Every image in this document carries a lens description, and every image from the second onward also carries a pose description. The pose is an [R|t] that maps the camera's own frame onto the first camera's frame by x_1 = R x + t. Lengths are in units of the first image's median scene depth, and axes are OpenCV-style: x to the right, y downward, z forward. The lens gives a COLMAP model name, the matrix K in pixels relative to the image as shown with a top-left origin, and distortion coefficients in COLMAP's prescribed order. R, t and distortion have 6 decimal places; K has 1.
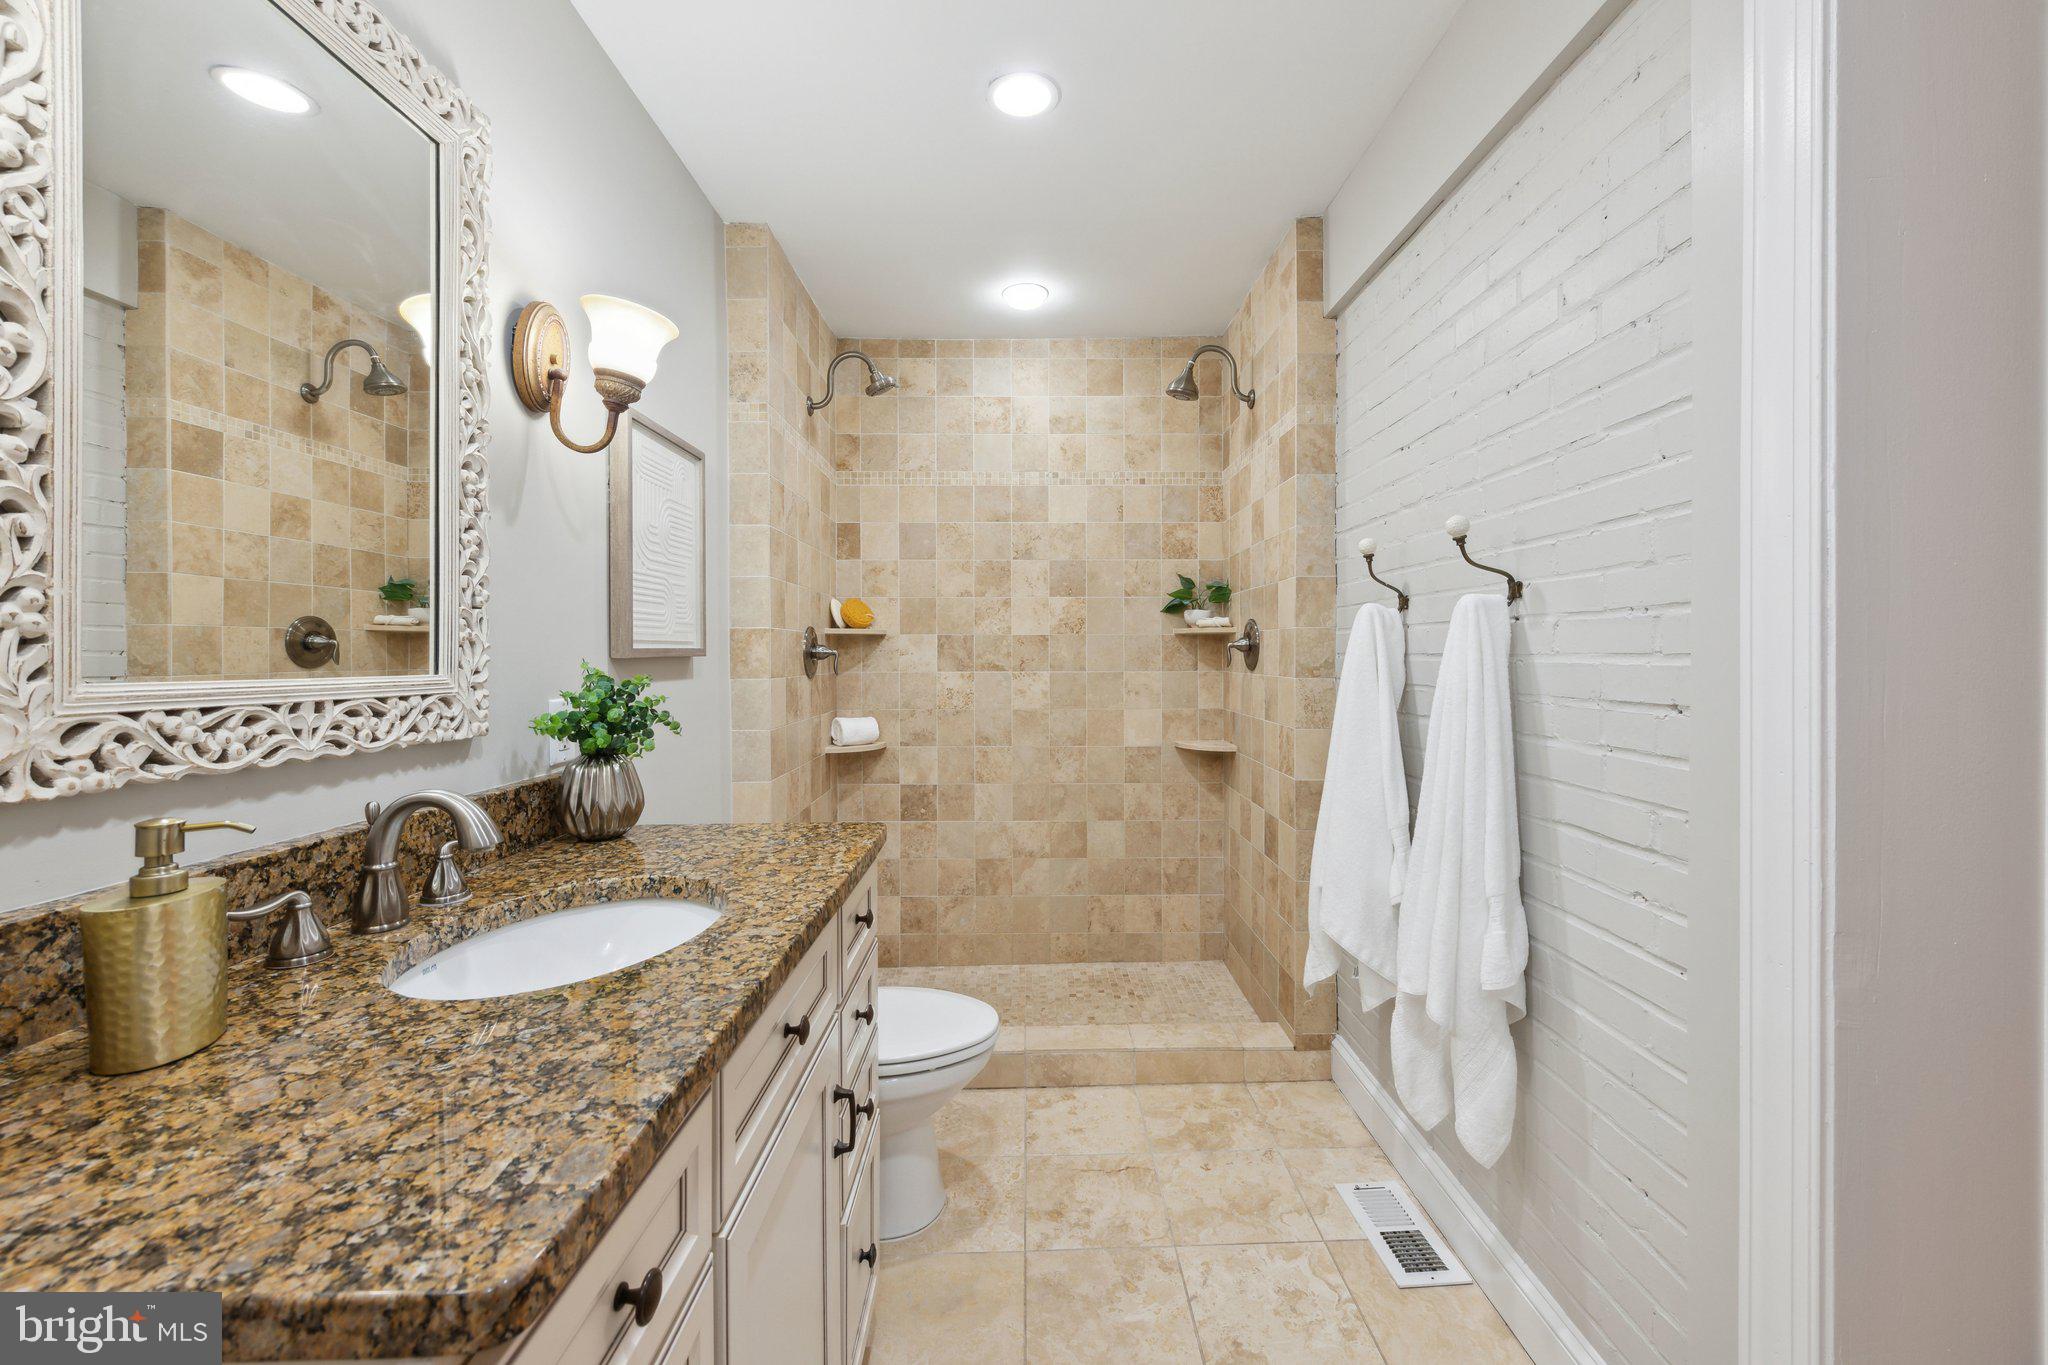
lens RADIAL K [[815.8, 0, 1037.2], [0, 815.8, 655.7], [0, 0, 1]] dist [0.012669, -0.002943]
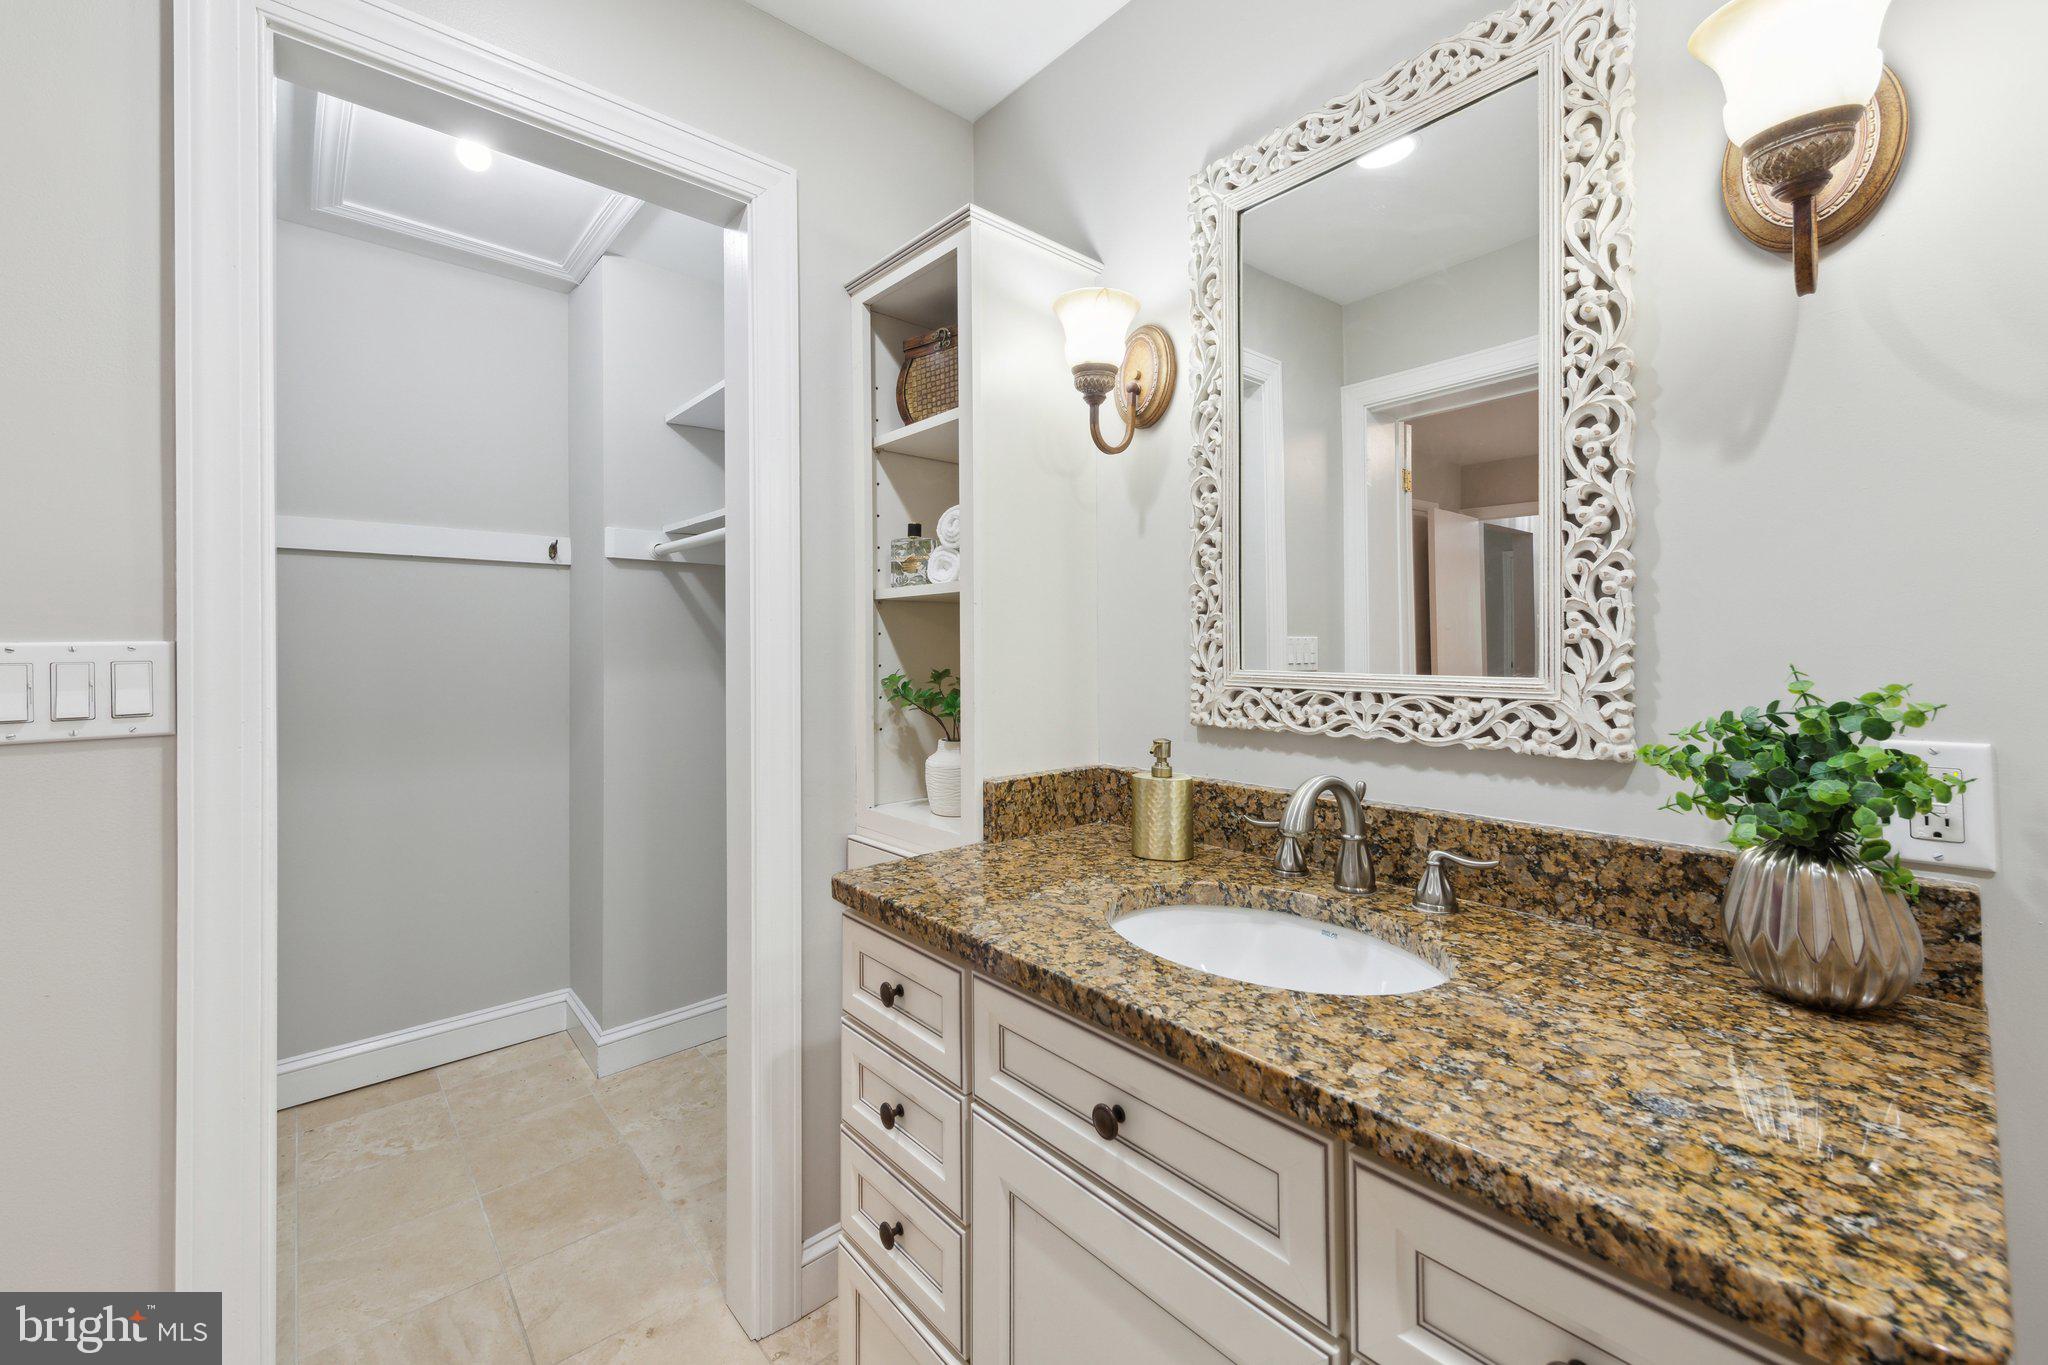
lens RADIAL K [[815.8, 0, 1036.4], [0, 815.8, 640.8], [0, 0, 1]] dist [0.012669, -0.002943]
pose [[-0.757472, 0.004351, -0.652853, 0.138661], [0.007470, 0.999970, -0.002003, -0.010973], [0.652825, -0.006395, -0.757482, 0.729444]]
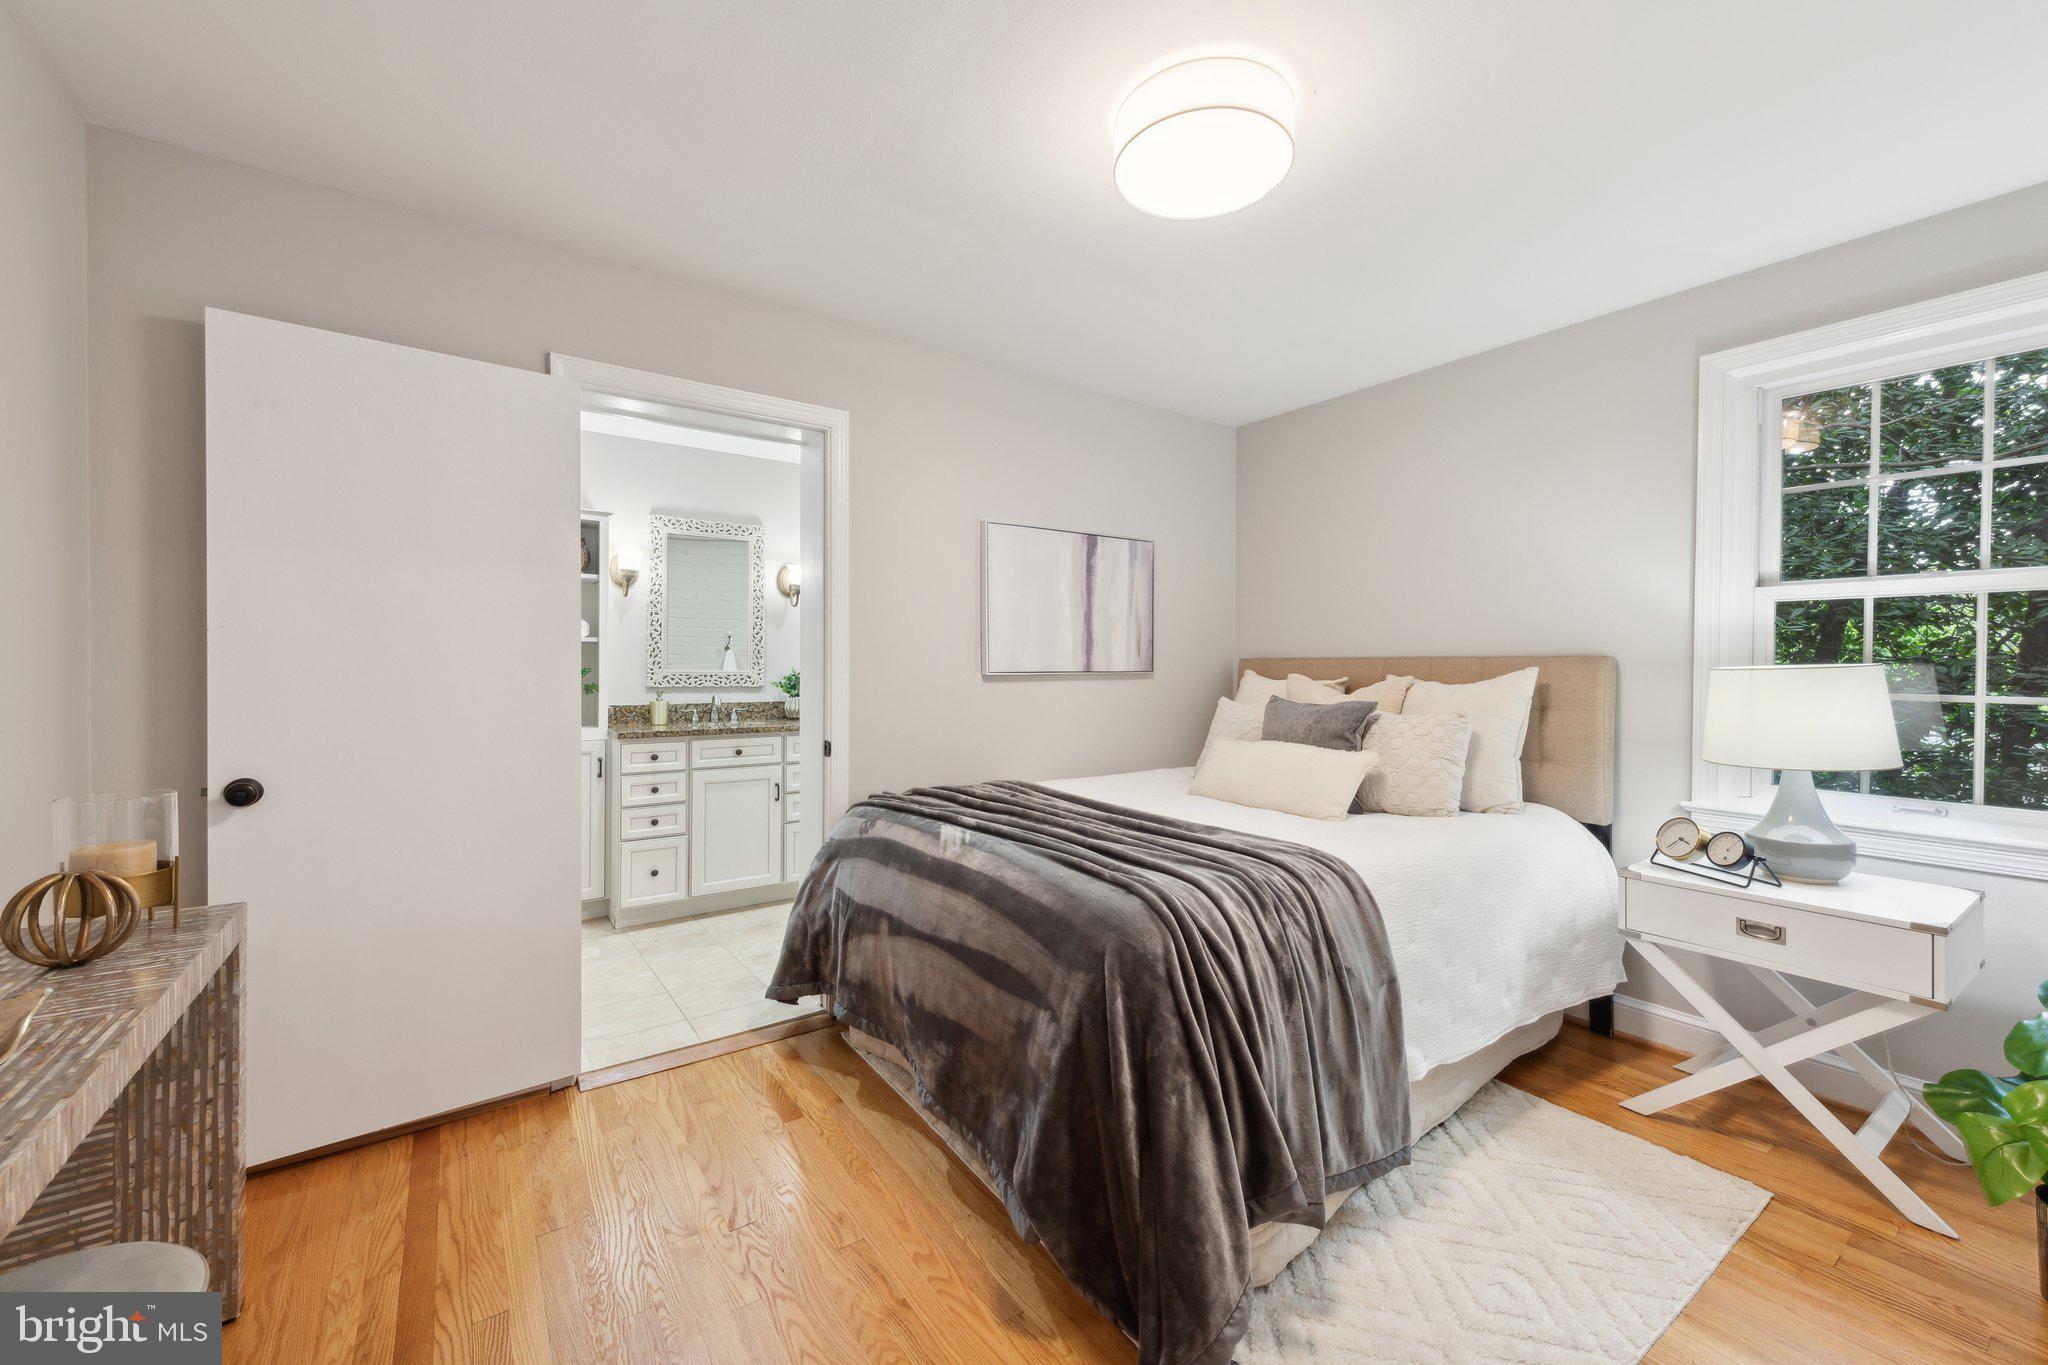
lens RADIAL K [[815.8, 0, 1028.5], [0, 815.8, 677.1], [0, 0, 1]] dist [0.012669, -0.002943]
pose [[0.565053, 0.014634, -0.824925, 1.903918], [-0.008988, 0.999893, 0.011582, -0.002451], [0.825006, 0.000870, 0.565124, -0.081537]]
